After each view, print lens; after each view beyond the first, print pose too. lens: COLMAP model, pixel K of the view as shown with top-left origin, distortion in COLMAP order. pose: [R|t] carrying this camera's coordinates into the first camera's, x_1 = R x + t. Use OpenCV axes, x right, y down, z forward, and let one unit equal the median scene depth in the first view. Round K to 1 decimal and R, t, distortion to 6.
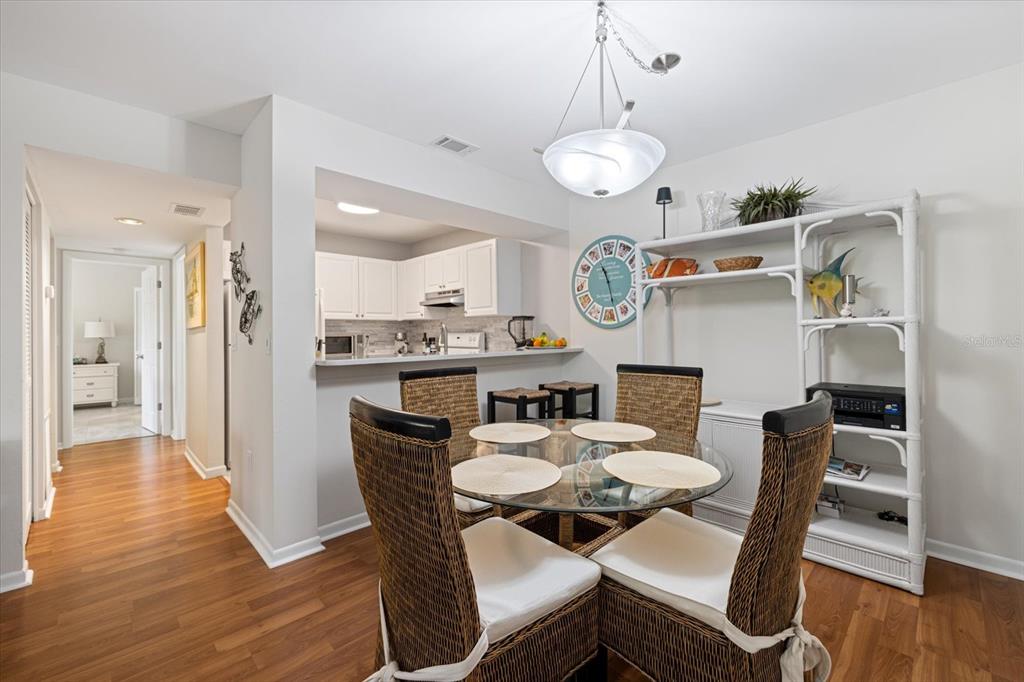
lens RADIAL K [[409.7, 0, 508.0], [0, 409.7, 340.9], [0, 0, 1]] dist [0.001375, 0.000168]
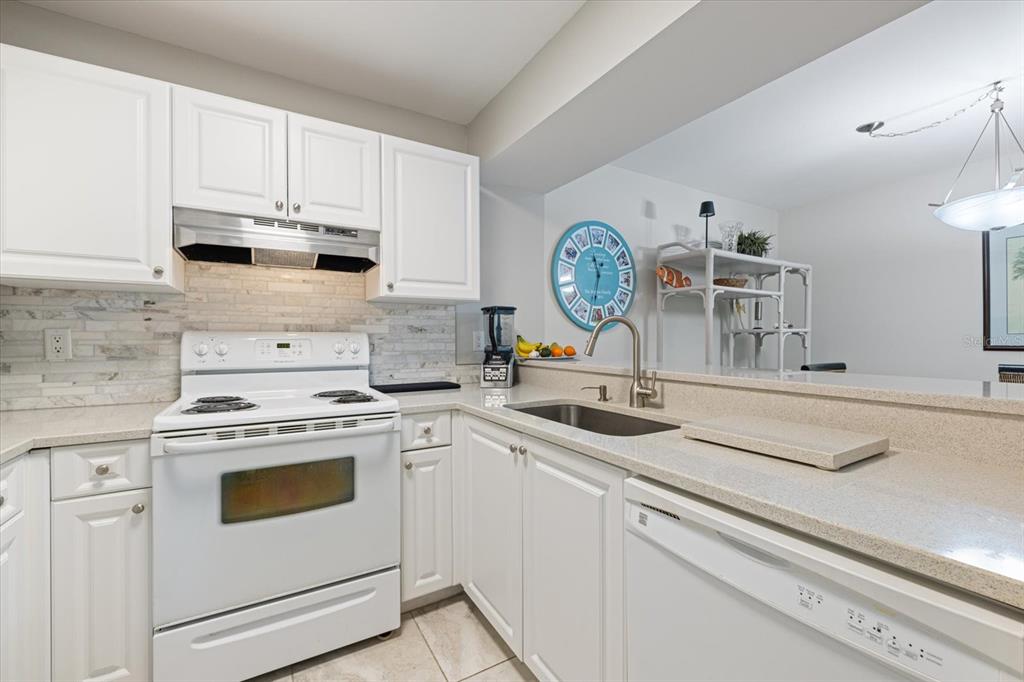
lens RADIAL K [[409.7, 0, 546.6], [0, 409.7, 335.7], [0, 0, 1]] dist [0.001375, 0.000168]
pose [[0.239819, 0.001567, 0.970816, -0.583514], [0.008453, 0.999957, -0.003702, -0.018799], [-0.970781, 0.009094, 0.239795, 0.880960]]
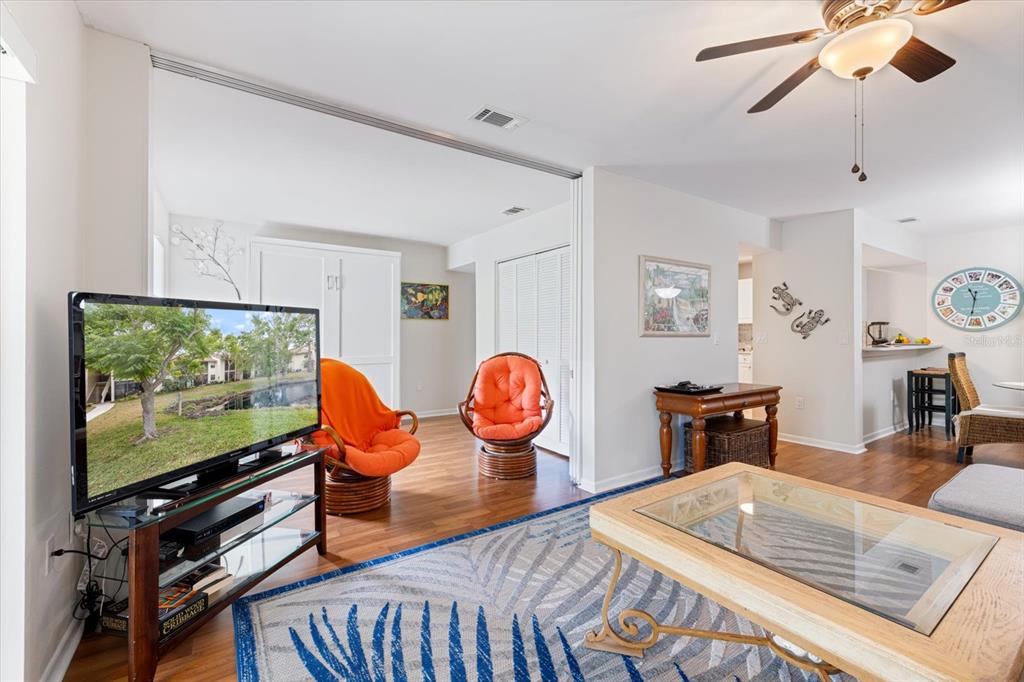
lens RADIAL K [[409.7, 0, 515.7], [0, 409.7, 334.7], [0, 0, 1]] dist [0.001375, 0.000168]
pose [[0.980398, 0.011641, -0.196685, -1.034017], [-0.014031, 0.999844, -0.010758, 0.019064], [0.196529, 0.013307, 0.980408, -0.722358]]
